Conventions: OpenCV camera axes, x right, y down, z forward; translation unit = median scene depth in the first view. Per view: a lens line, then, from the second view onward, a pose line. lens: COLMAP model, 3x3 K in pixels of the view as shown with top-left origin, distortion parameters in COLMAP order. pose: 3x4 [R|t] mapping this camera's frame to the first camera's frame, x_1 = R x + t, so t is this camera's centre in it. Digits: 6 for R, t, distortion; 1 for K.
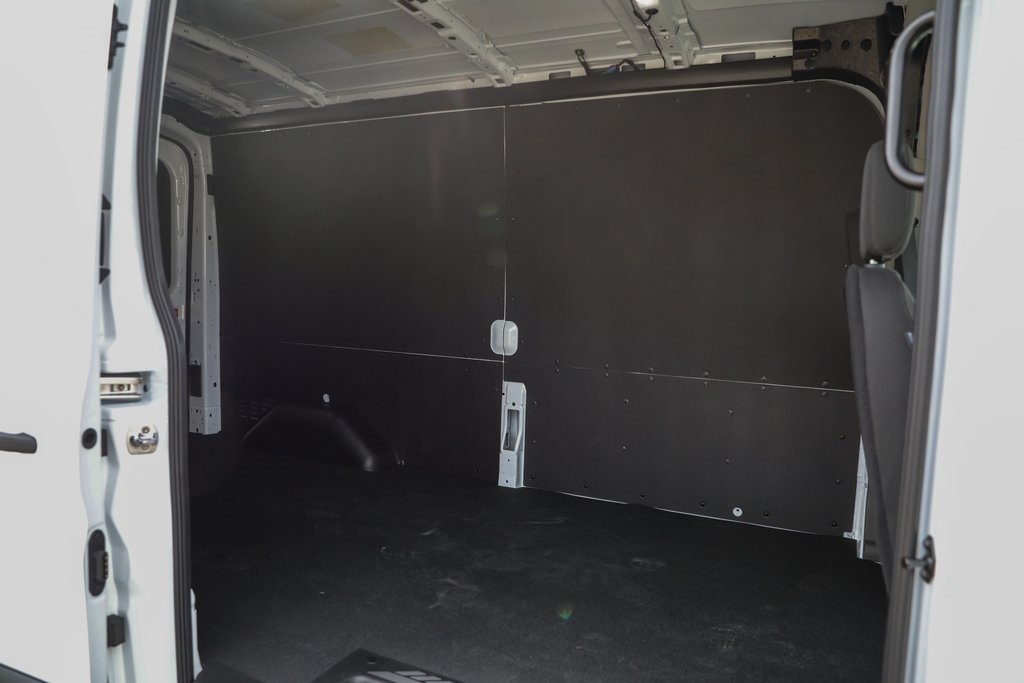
lens RADIAL K [[692.3, 0, 512.0], [0, 692.3, 341.5], [0, 0, 1]] dist [-0.089552, 0.071445]
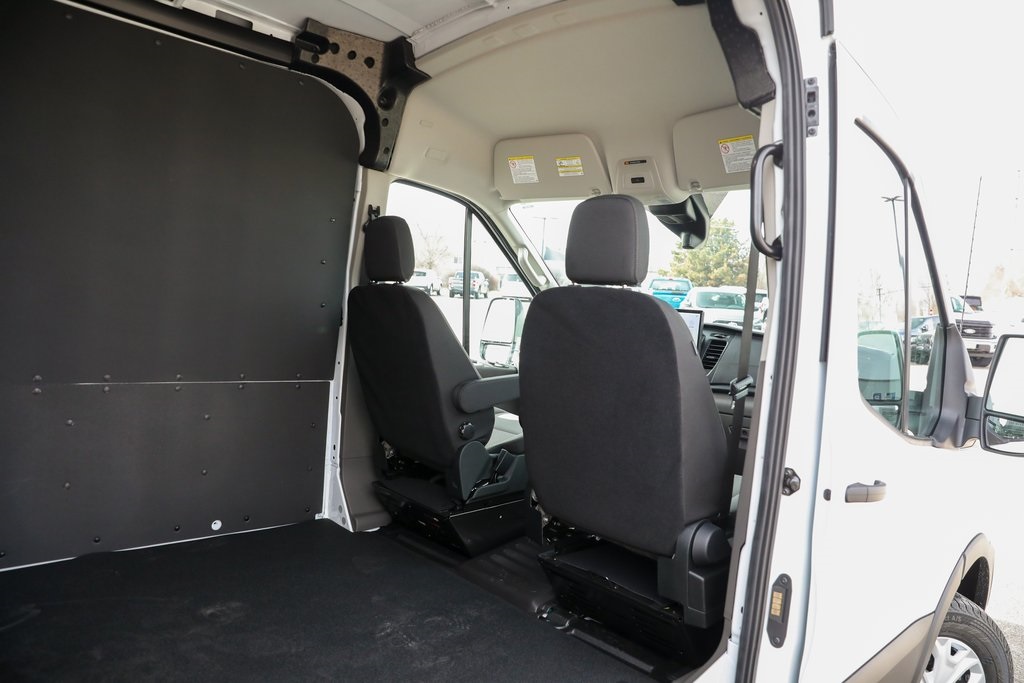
lens RADIAL K [[692.3, 0, 512.0], [0, 692.3, 341.5], [0, 0, 1]] dist [-0.089552, 0.071445]
pose [[0.375685, -0.046874, 0.925561, -0.369881], [0.012774, 0.998887, 0.045403, -0.031957], [-0.926659, -0.005234, 0.375866, 0.321182]]
